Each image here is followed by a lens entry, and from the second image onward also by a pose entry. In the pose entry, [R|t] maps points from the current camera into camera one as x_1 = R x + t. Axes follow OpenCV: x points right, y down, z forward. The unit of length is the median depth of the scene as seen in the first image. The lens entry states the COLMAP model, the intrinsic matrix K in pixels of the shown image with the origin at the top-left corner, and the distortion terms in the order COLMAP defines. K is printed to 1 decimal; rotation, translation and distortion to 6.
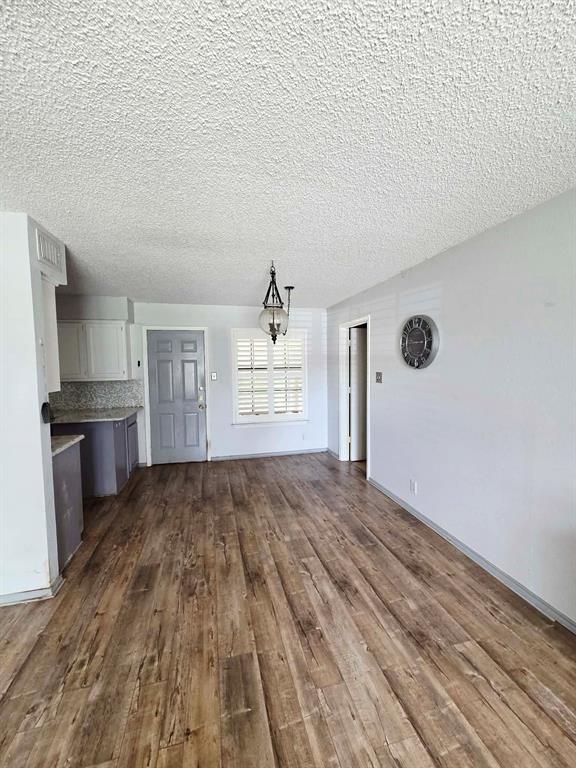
lens RADIAL K [[313.0, 0, 288.4], [0, 313.0, 385.6], [0, 0, 1]] dist [0.004166, -0.000820]
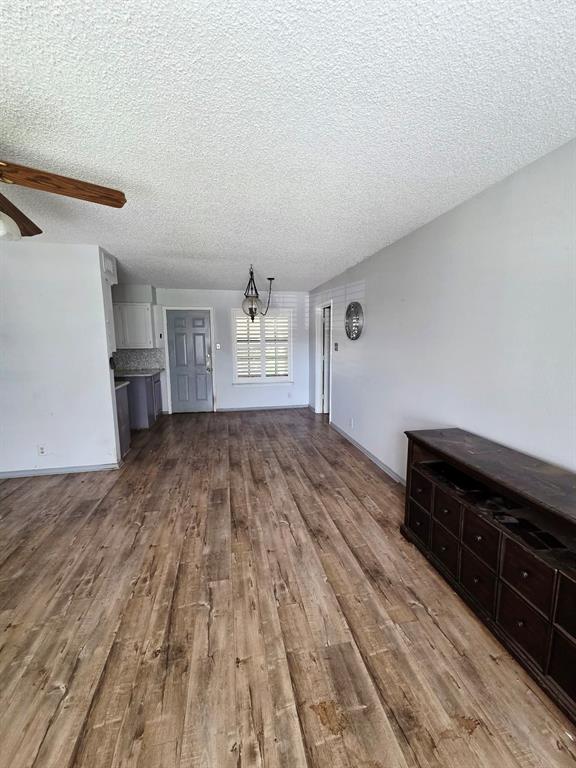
lens RADIAL K [[313.0, 0, 288.6], [0, 313.0, 384.7], [0, 0, 1]] dist [0.004166, -0.000820]
pose [[0.998827, 0.012916, -0.046661, 0.256322], [-0.009315, 0.997021, 0.076566, 0.059882], [0.047511, -0.076042, 0.995972, -0.630422]]
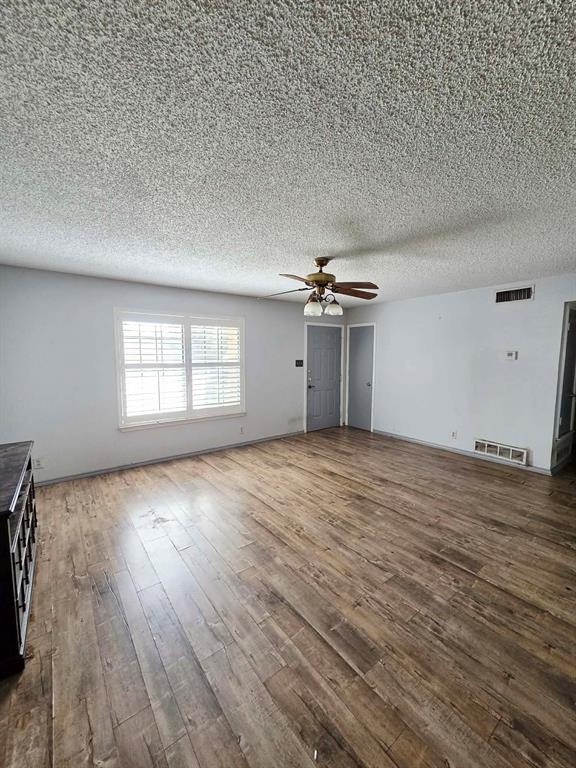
lens RADIAL K [[313.0, 0, 289.5], [0, 313.0, 381.3], [0, 0, 1]] dist [0.004166, -0.000820]
pose [[-0.919290, 0.047749, -0.390673, 0.303055], [-0.014577, 0.987802, 0.155033, -0.094031], [0.393310, 0.148215, -0.907380, 1.228682]]
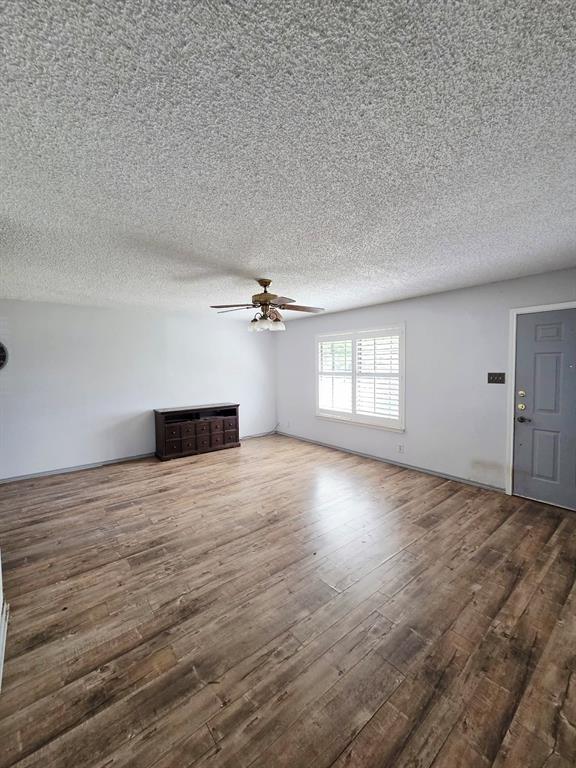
lens RADIAL K [[313.0, 0, 287.9], [0, 313.0, 383.0], [0, 0, 1]] dist [0.004166, -0.000820]
pose [[-0.425572, -0.034095, 0.904282, -1.884720], [0.079124, 0.994061, 0.074717, -0.020514], [-0.901459, 0.103348, -0.420347, 0.525998]]
